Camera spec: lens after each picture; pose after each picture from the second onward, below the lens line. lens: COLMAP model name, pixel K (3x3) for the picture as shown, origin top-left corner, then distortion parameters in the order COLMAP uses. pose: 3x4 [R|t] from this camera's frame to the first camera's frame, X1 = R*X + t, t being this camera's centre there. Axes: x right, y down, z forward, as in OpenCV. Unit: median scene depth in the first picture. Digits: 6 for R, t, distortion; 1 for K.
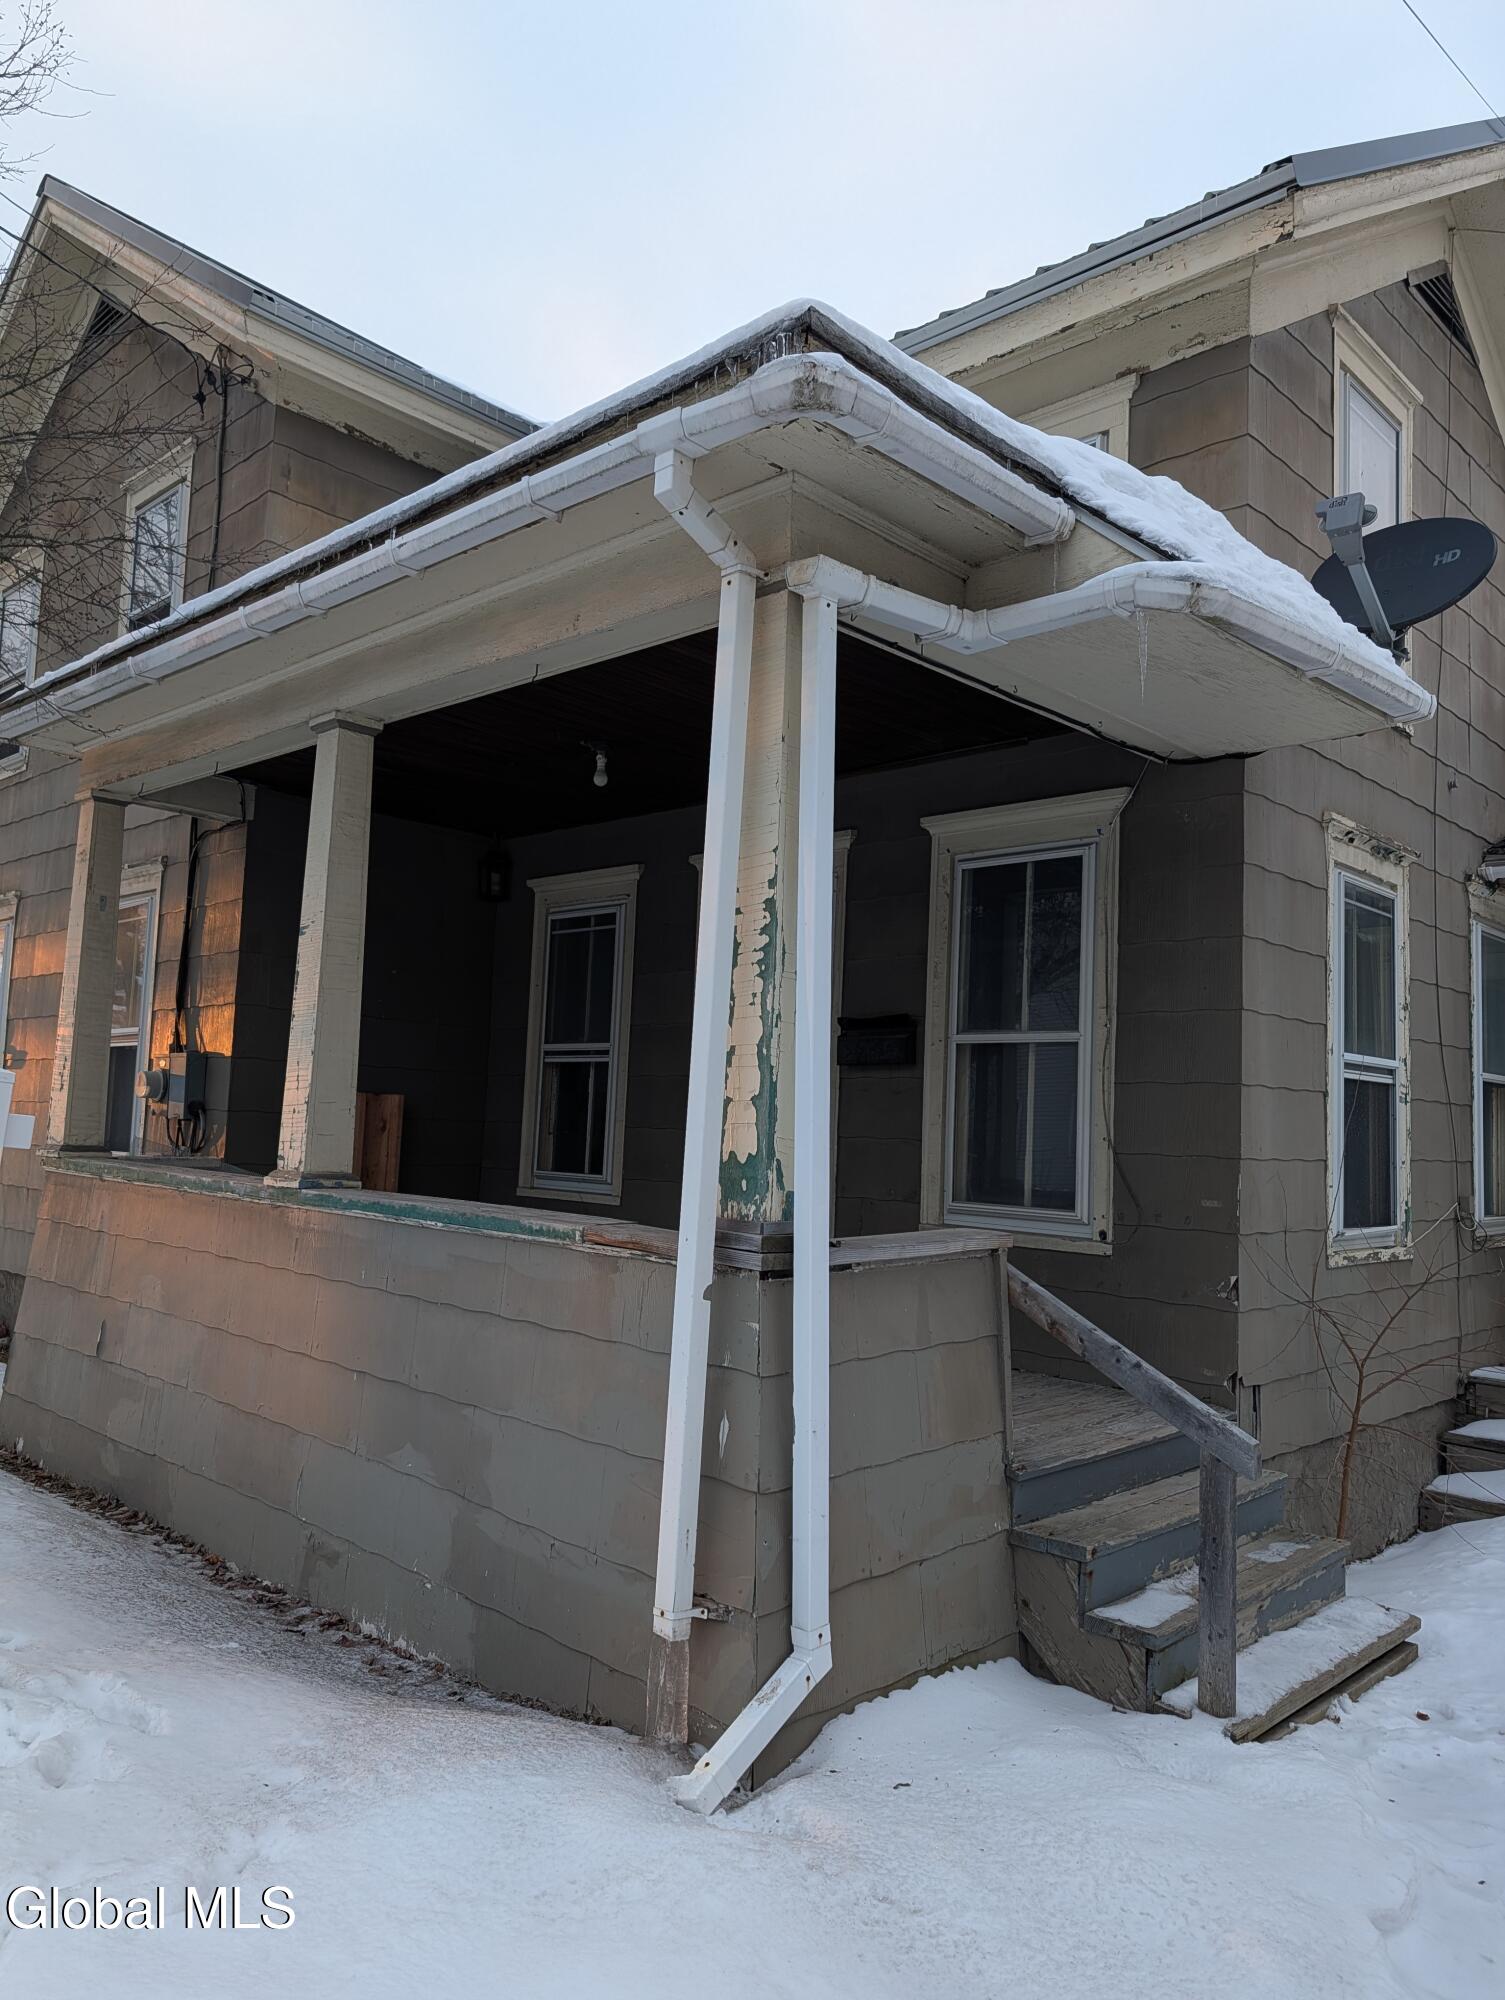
lens RADIAL K [[1432.4, 0, 772.5], [0, 1432.4, 1014.8], [0, 0, 1]] dist [0.014619, -0.004024]
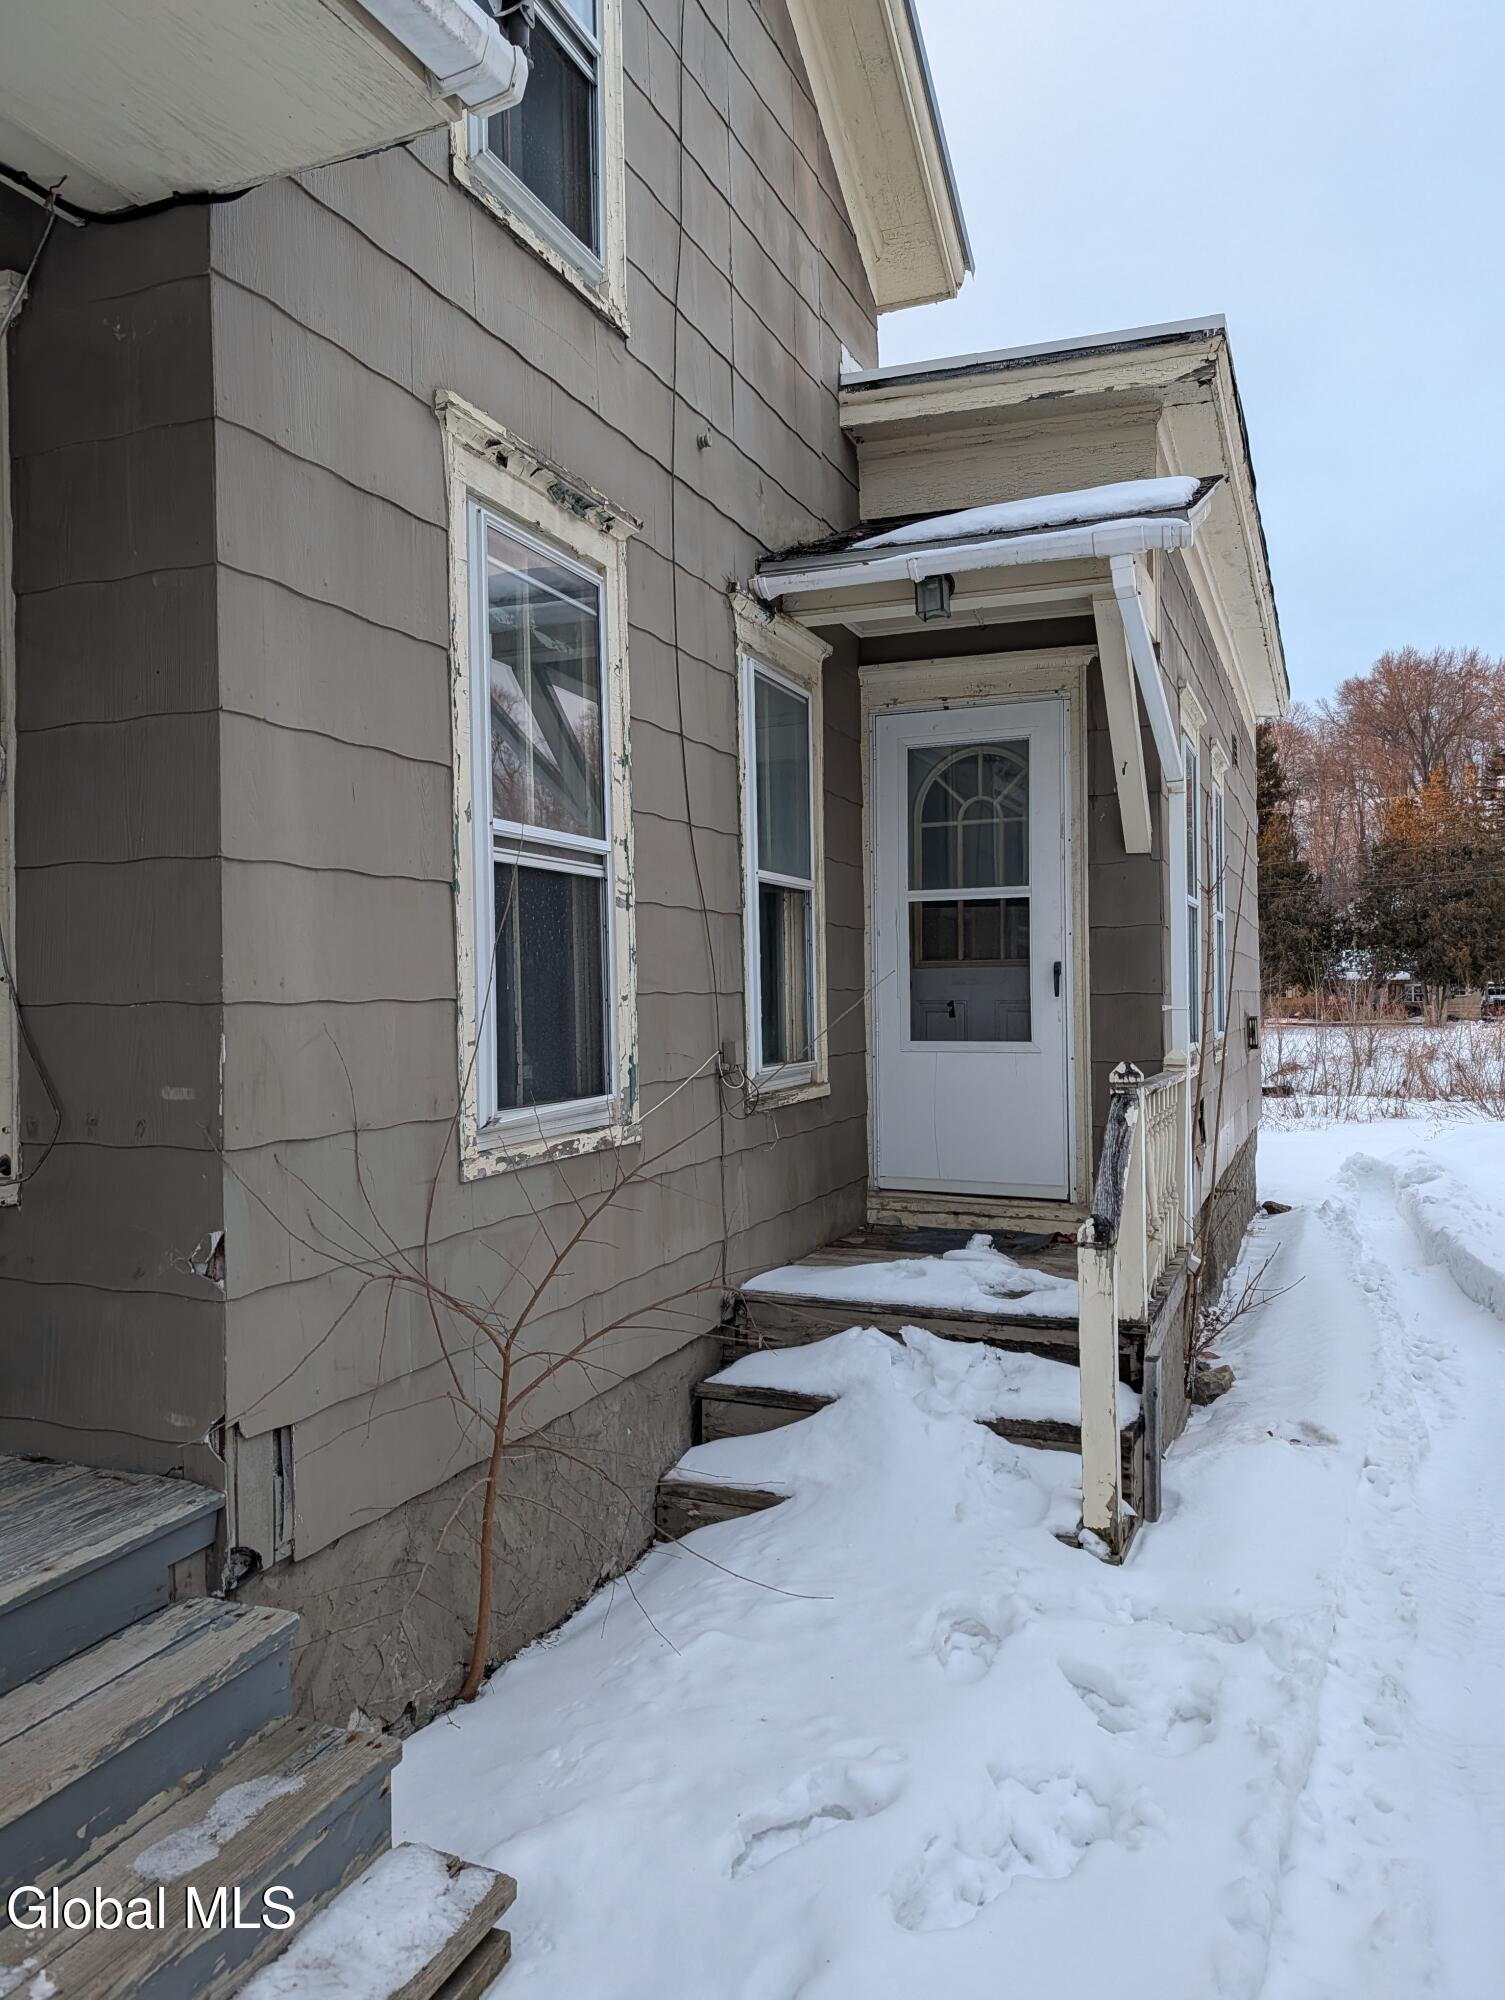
lens RADIAL K [[1432.4, 0, 744.0], [0, 1432.4, 994.5], [0, 0, 1]] dist [0.014619, -0.004024]
pose [[0.933787, -0.049869, 0.354337, 0.263320], [0.020815, 0.996134, 0.085342, 0.047458], [-0.357224, -0.072316, 0.931215, 0.378922]]
